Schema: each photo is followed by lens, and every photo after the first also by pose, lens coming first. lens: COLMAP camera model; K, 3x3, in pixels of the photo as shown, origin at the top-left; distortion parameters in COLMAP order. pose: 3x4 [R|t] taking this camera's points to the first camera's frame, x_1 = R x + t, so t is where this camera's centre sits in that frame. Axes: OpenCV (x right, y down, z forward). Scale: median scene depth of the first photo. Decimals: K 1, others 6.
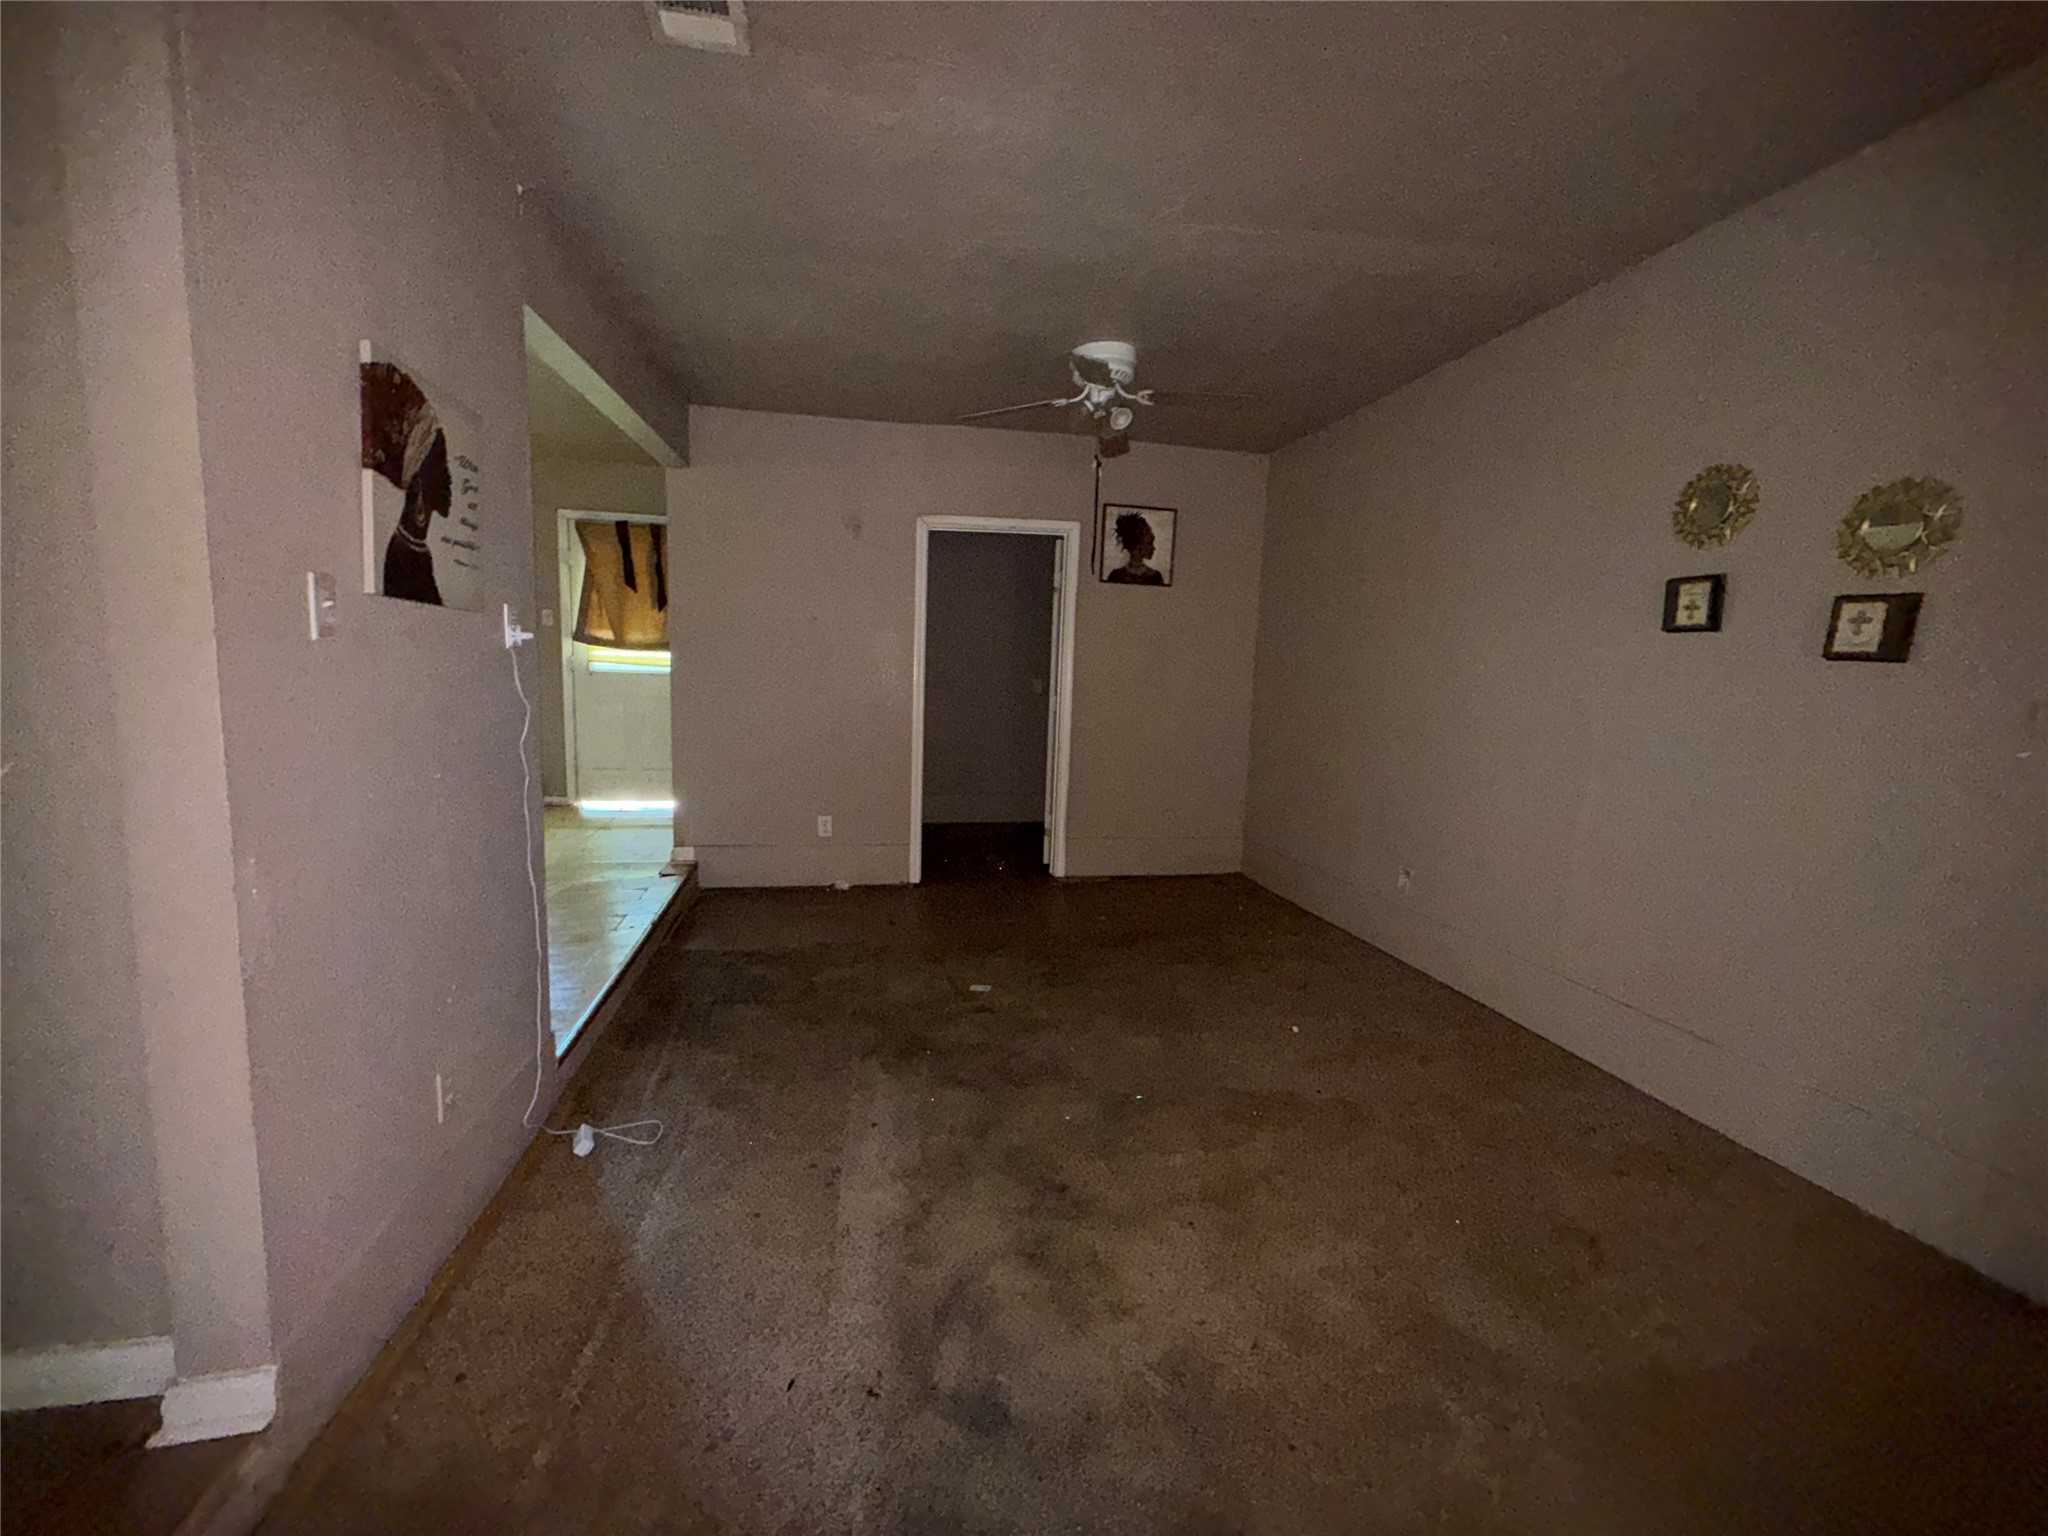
lens RADIAL K [[817.7, 0, 1023.4], [0, 817.7, 767.8], [0, 0, 1]] dist [-0.001750, -0.000233]
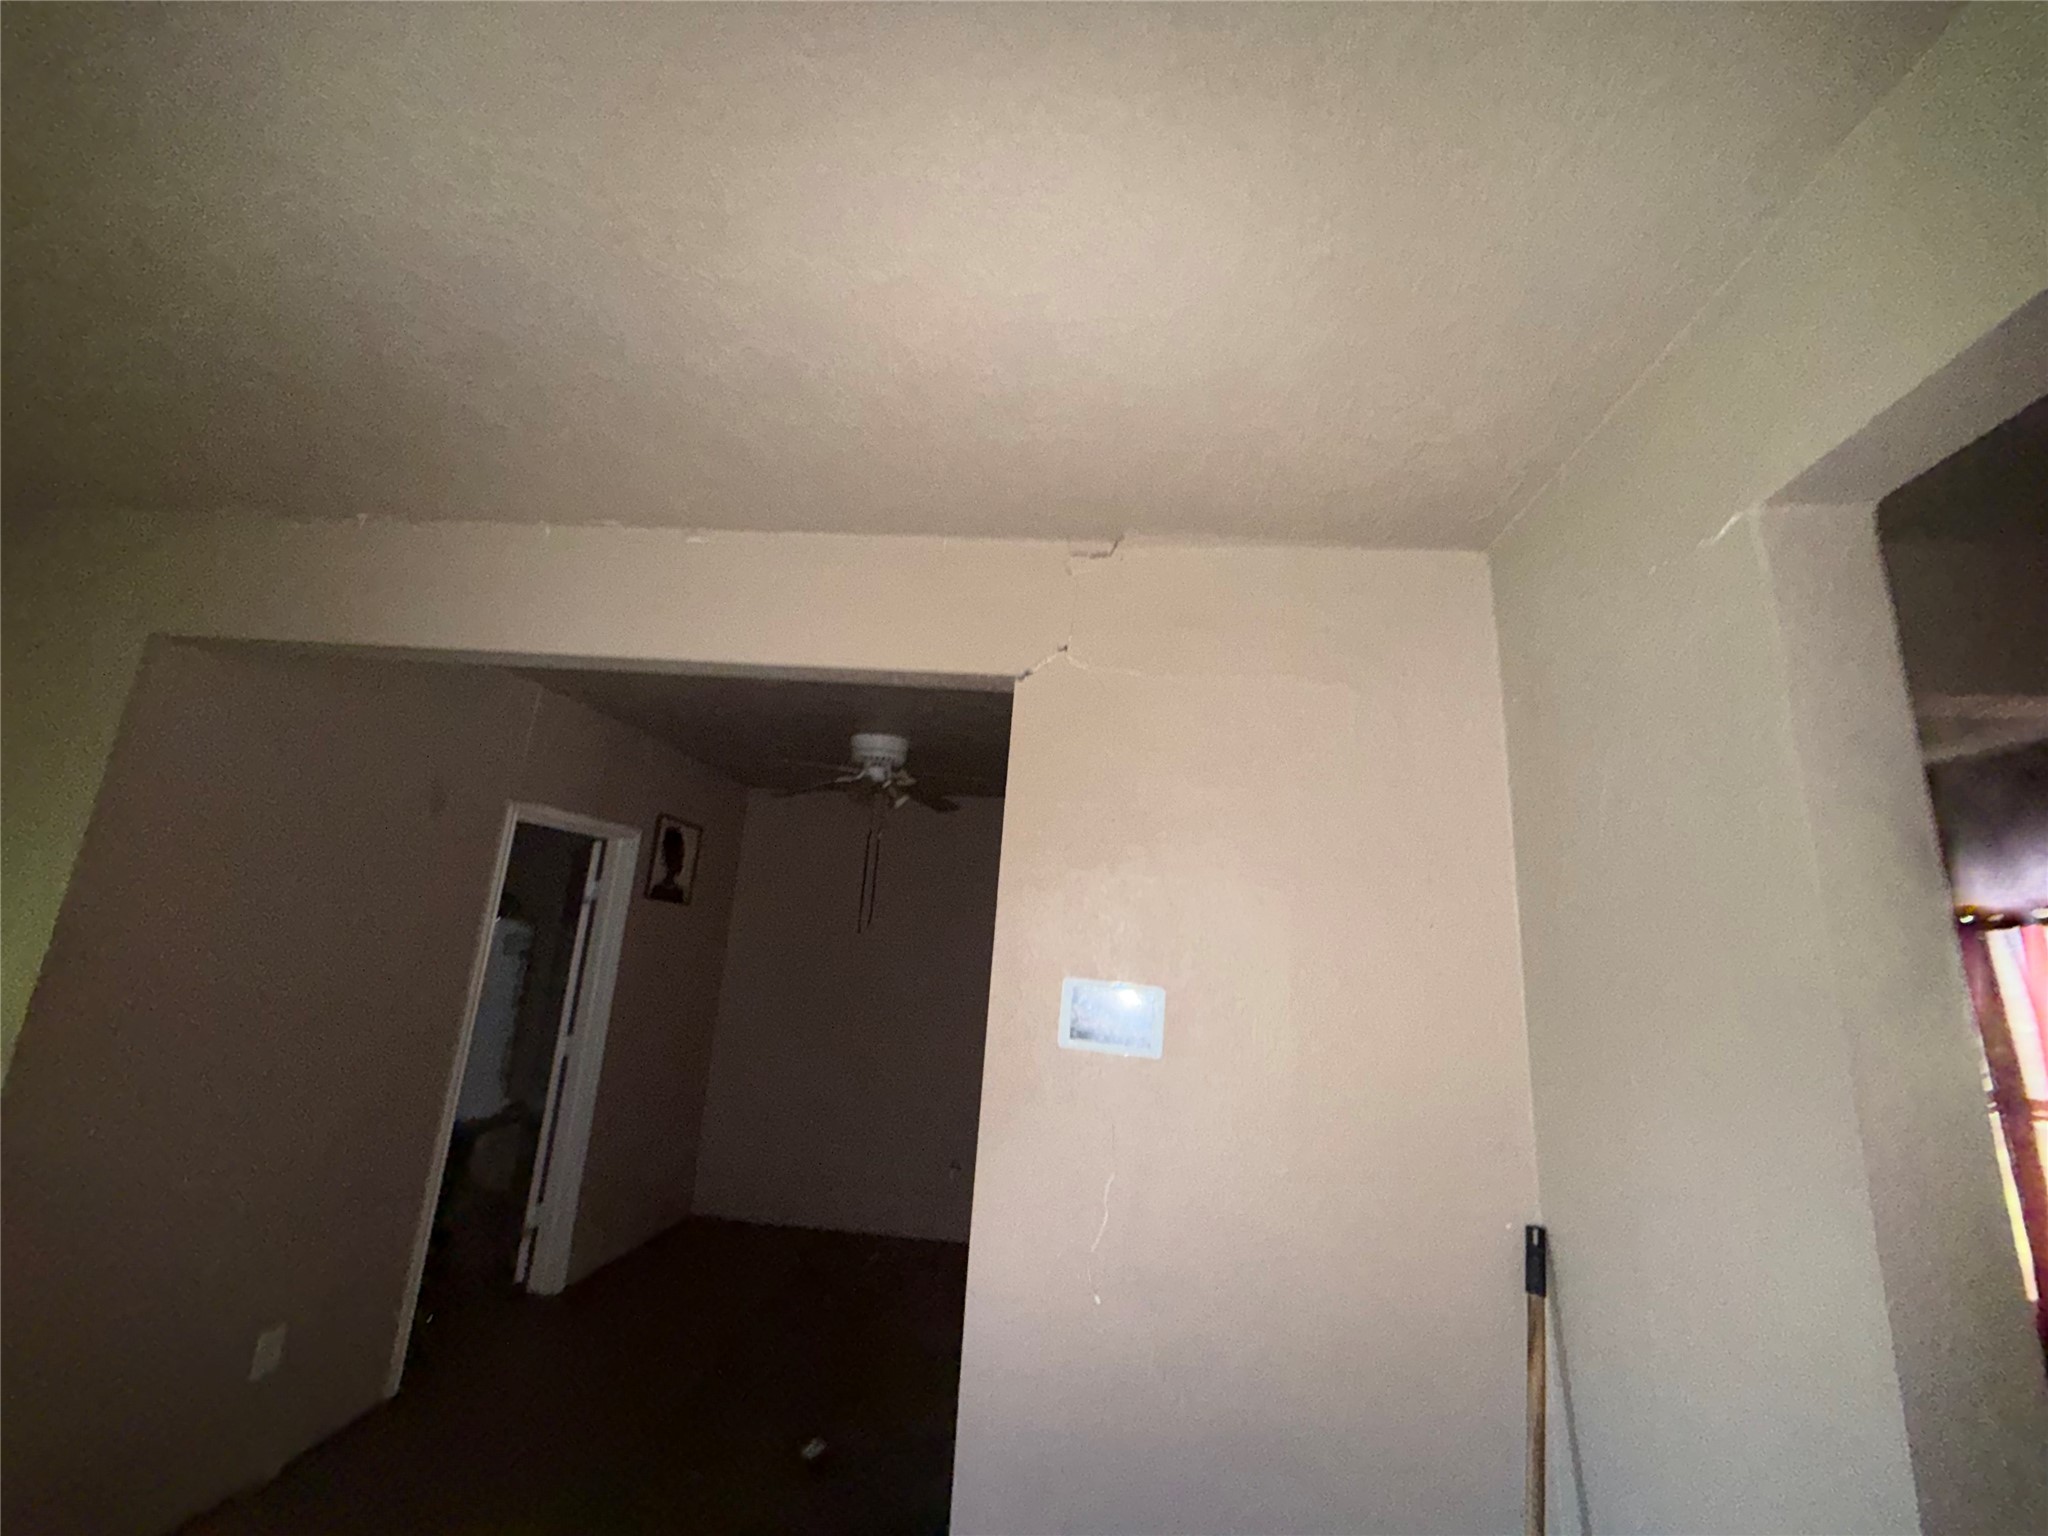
lens RADIAL K [[817.7, 0, 1018.6], [0, 817.7, 775.5], [0, 0, 1]] dist [-0.001750, -0.000233]
pose [[0.306082, 0.199822, 0.930798, -0.531854], [0.056563, 0.972179, -0.227306, -0.111941], [-0.950323, 0.122224, 0.286264, 0.294254]]
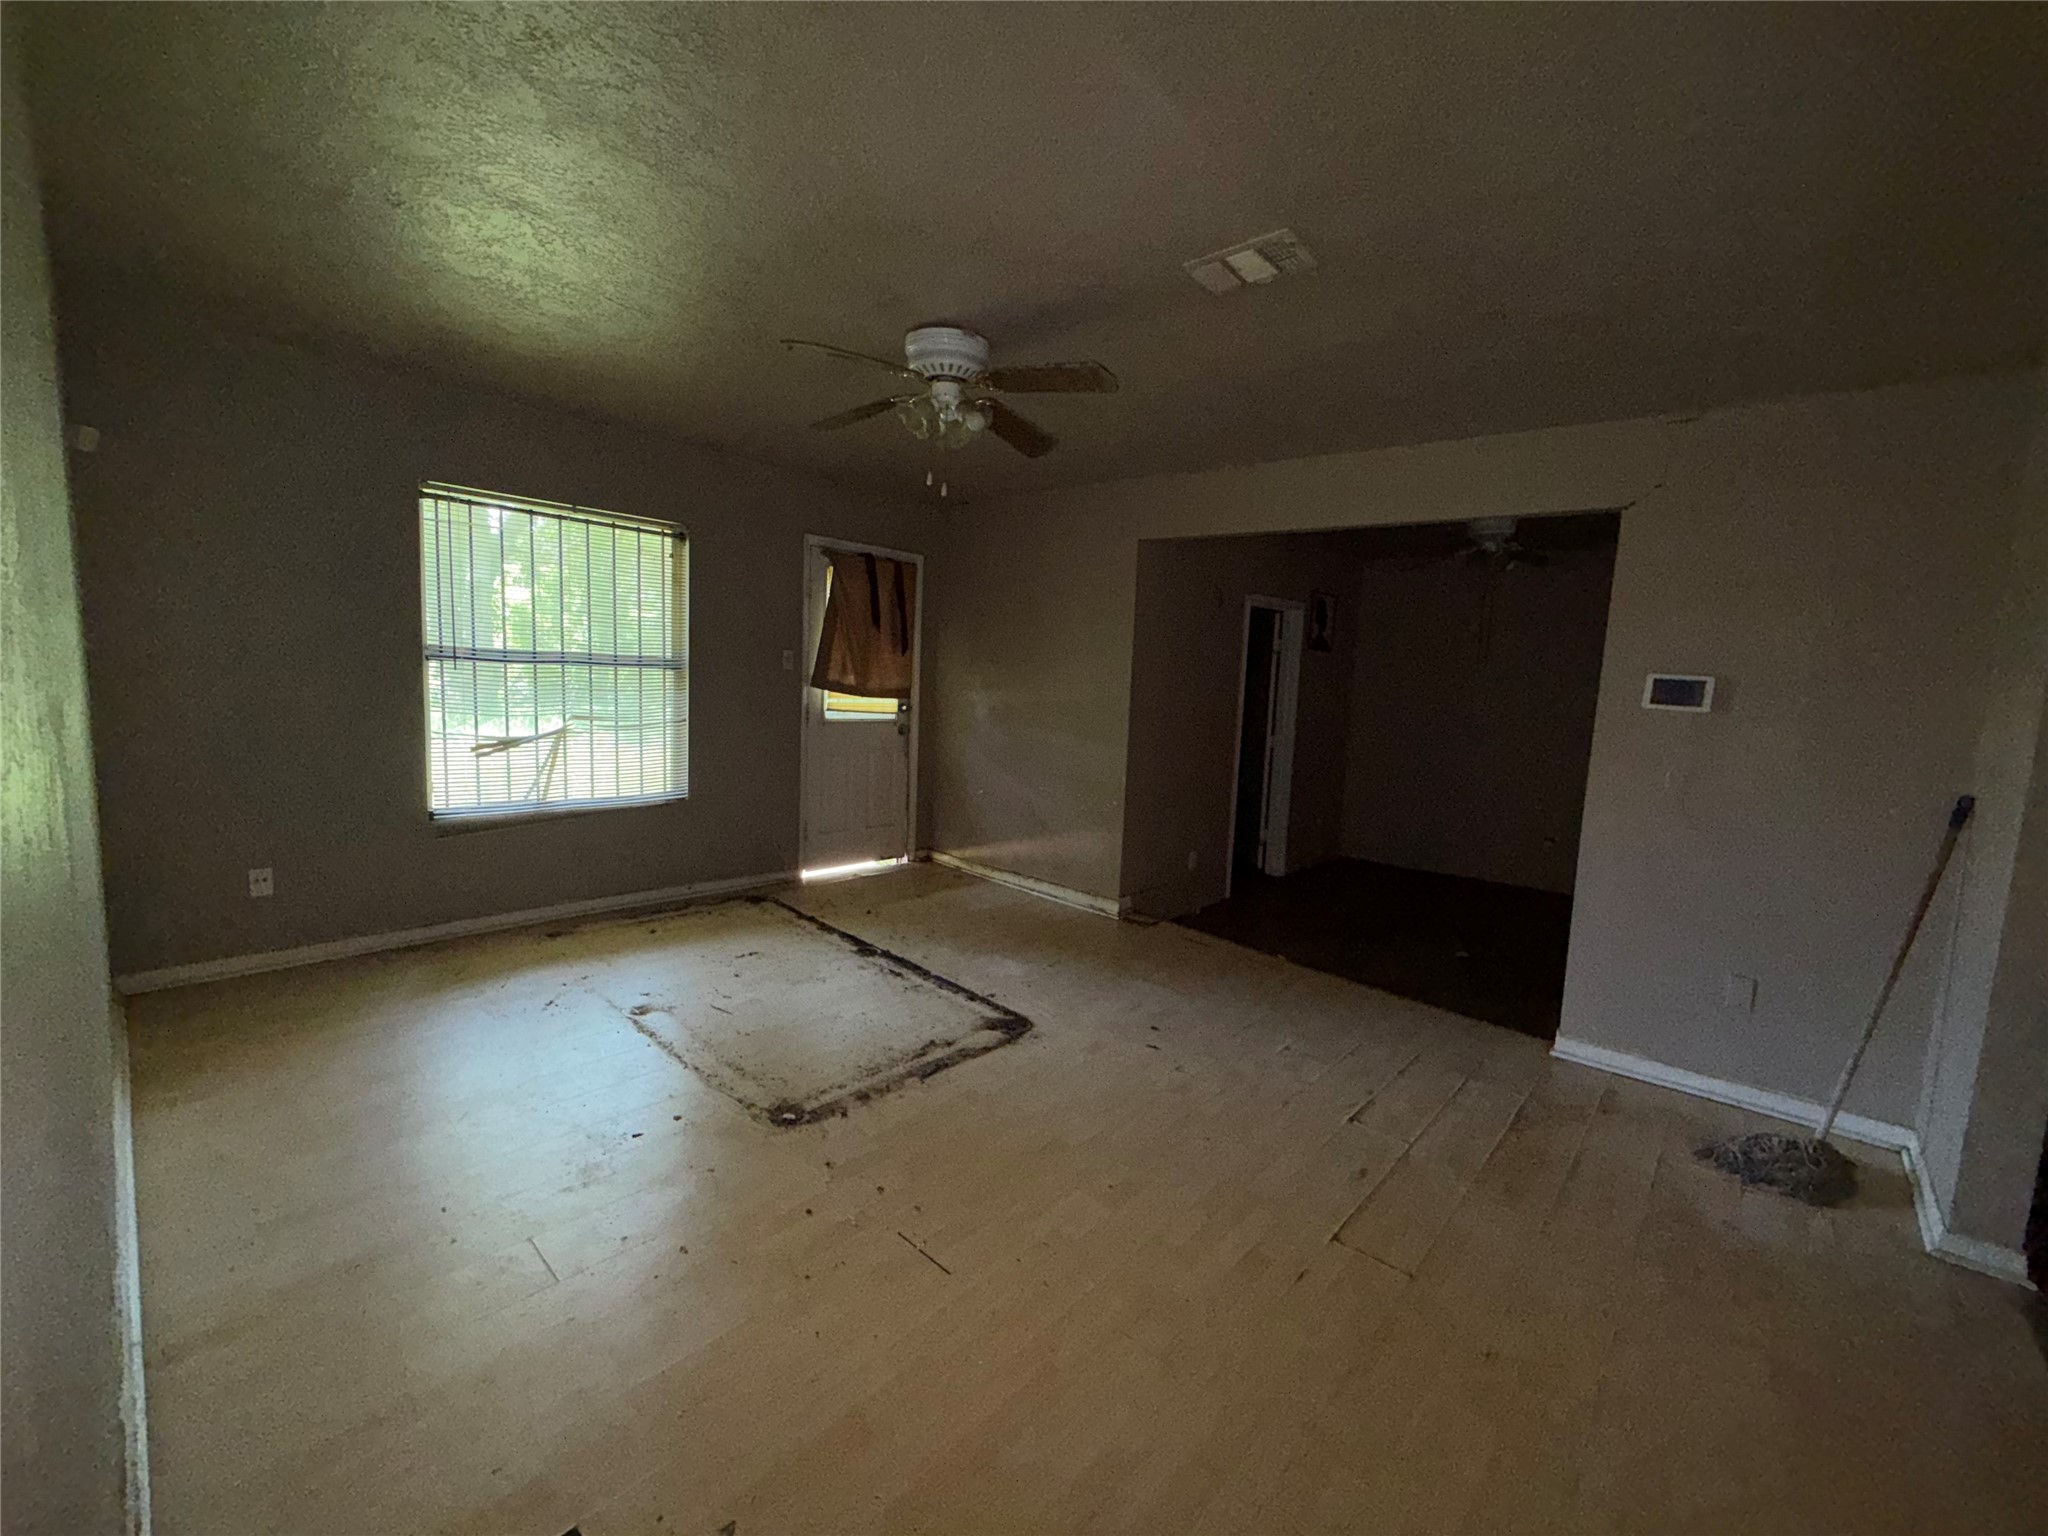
lens RADIAL K [[817.7, 0, 1028.7], [0, 817.7, 772.8], [0, 0, 1]] dist [-0.001750, -0.000233]
pose [[0.798098, -0.068918, 0.598573, -0.901055], [0.057769, 0.997613, 0.037837, -0.087131], [-0.599752, 0.004381, 0.800174, 0.183732]]
